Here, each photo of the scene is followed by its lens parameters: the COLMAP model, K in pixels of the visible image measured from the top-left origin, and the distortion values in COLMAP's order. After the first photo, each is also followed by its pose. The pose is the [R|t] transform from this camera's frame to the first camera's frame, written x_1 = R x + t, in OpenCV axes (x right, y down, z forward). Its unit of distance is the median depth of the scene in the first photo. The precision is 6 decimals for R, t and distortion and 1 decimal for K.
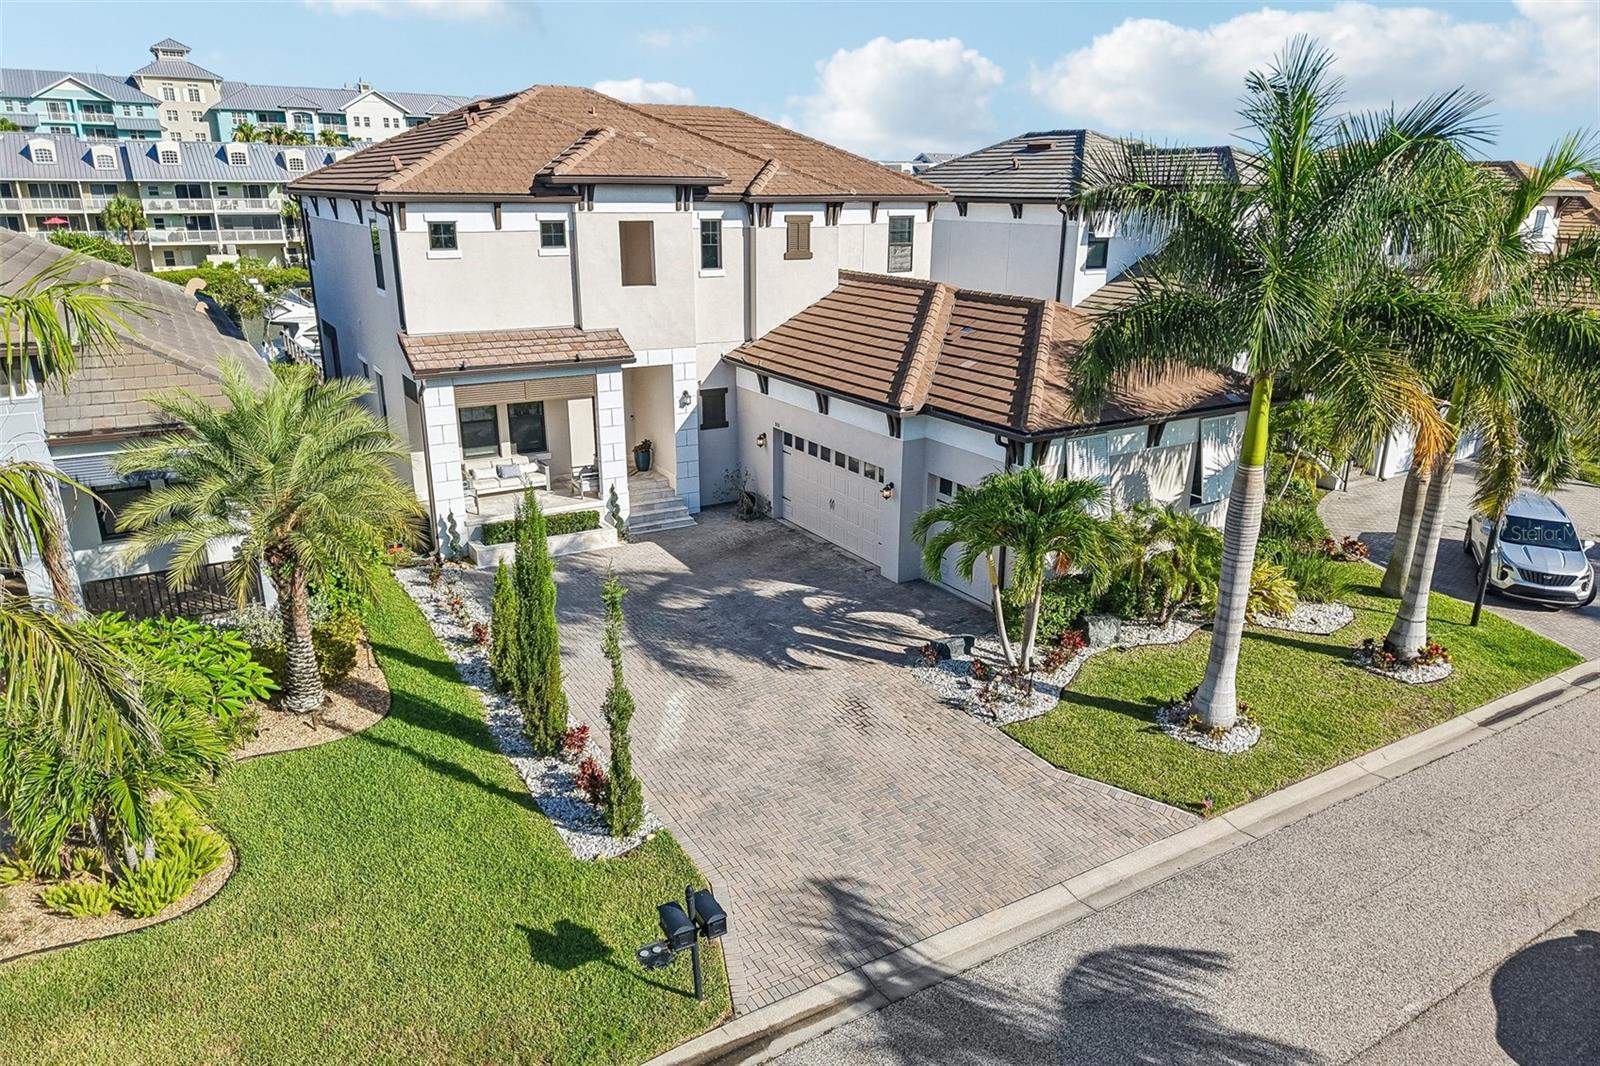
lens RADIAL K [[1074.0, 0, 800.0], [0, 1074.0, 533.0], [0, 0, 1]] dist [0.016755, -0.014897]
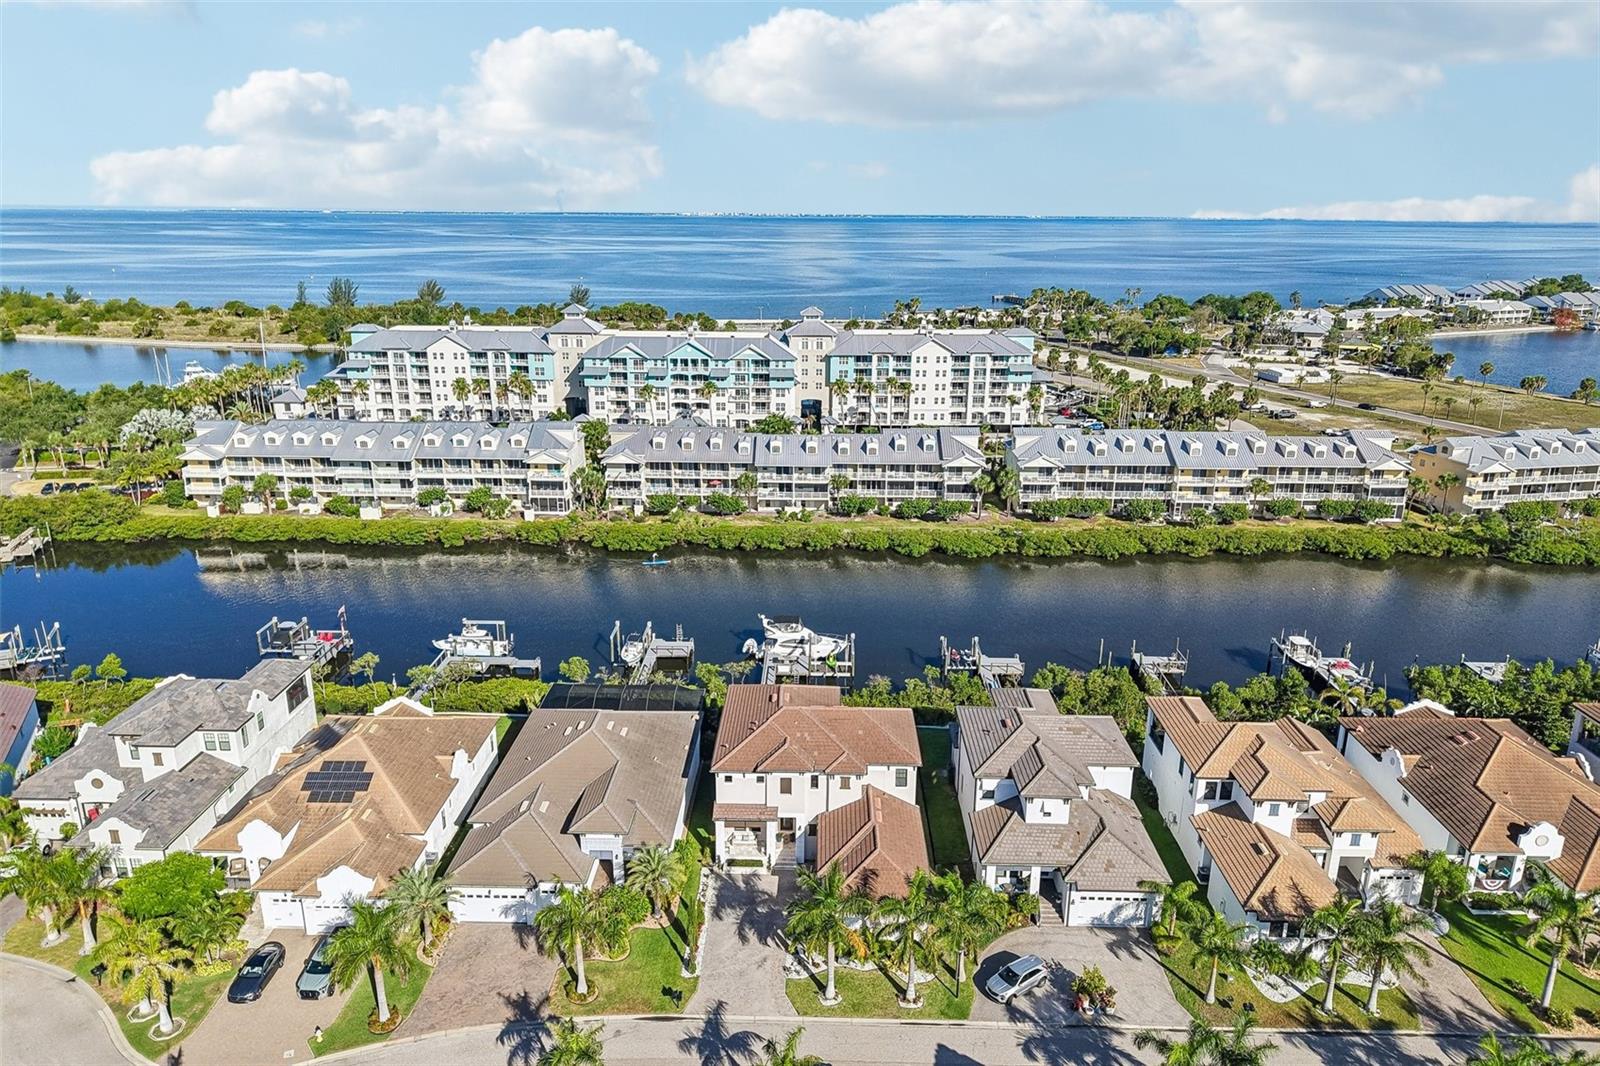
lens RADIAL K [[1069.9, 0, 800.0], [0, 1069.9, 533.0], [0, 0, 1]] dist [0.100788, -0.224681]
pose [[0.843603, 0.152145, -0.514962, 0.357333], [-0.162527, 0.986383, 0.025176, -0.274543], [0.511780, 0.062456, 0.856843, -0.446971]]
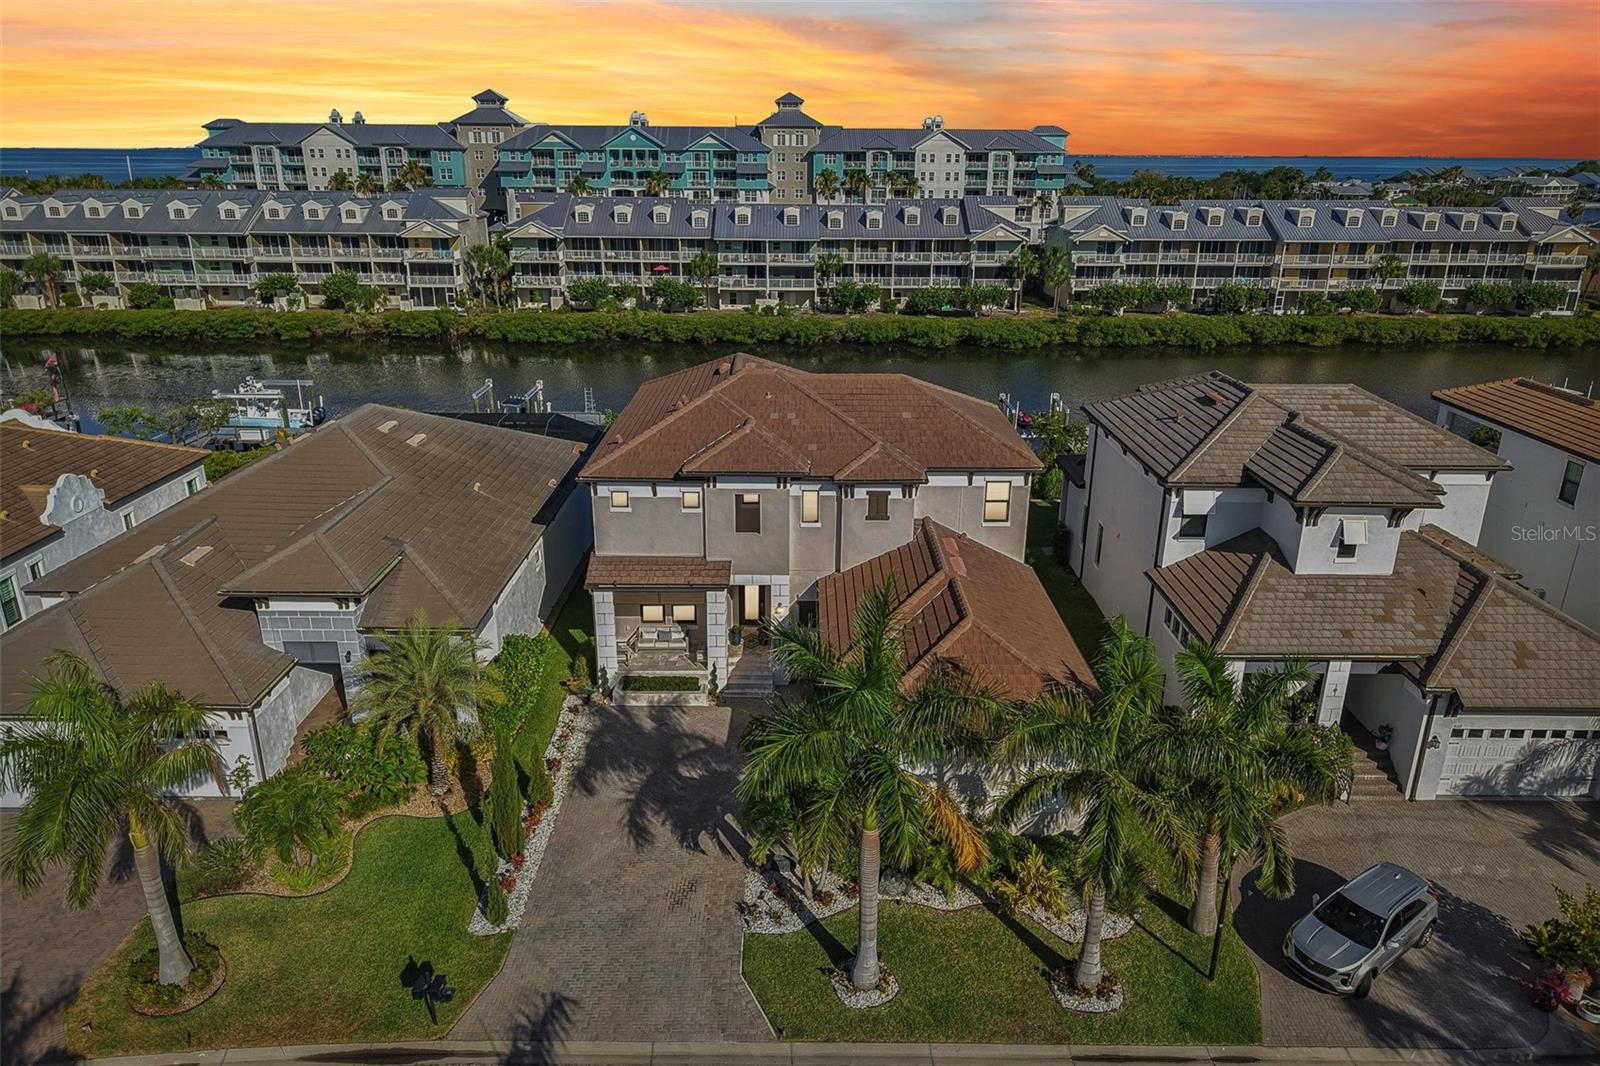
lens RADIAL K [[1074.0, 0, 800.0], [0, 1074.0, 533.0], [0, 0, 1]] dist [0.016755, -0.014897]
pose [[0.855095, 0.169877, -0.489851, 0.156380], [-0.156046, 0.985316, 0.069303, -0.087232], [0.494431, 0.017179, 0.869047, -0.056376]]
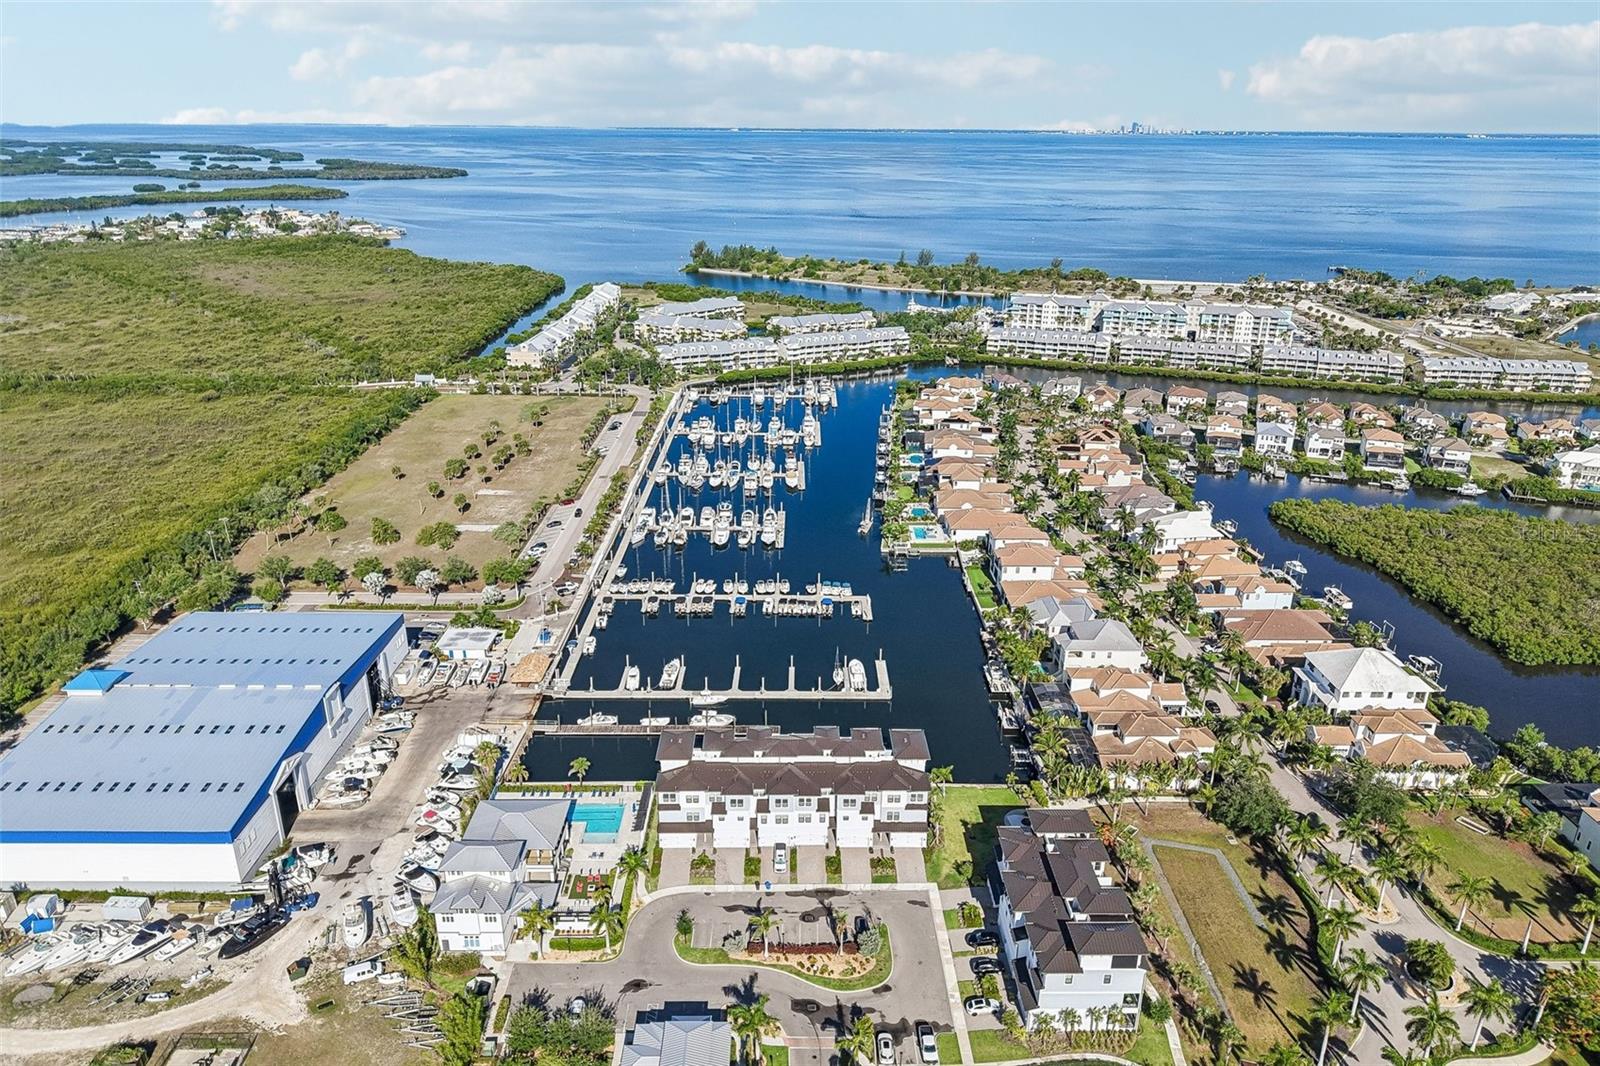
lens RADIAL K [[1069.9, 0, 800.0], [0, 1069.9, 533.0], [0, 0, 1]] dist [0.100788, -0.224681]
pose [[0.623848, 0.278088, -0.730398, 2.462337], [-0.239720, 0.957594, 0.159839, 0.129973], [0.743874, 0.075375, 0.664056, -3.959874]]
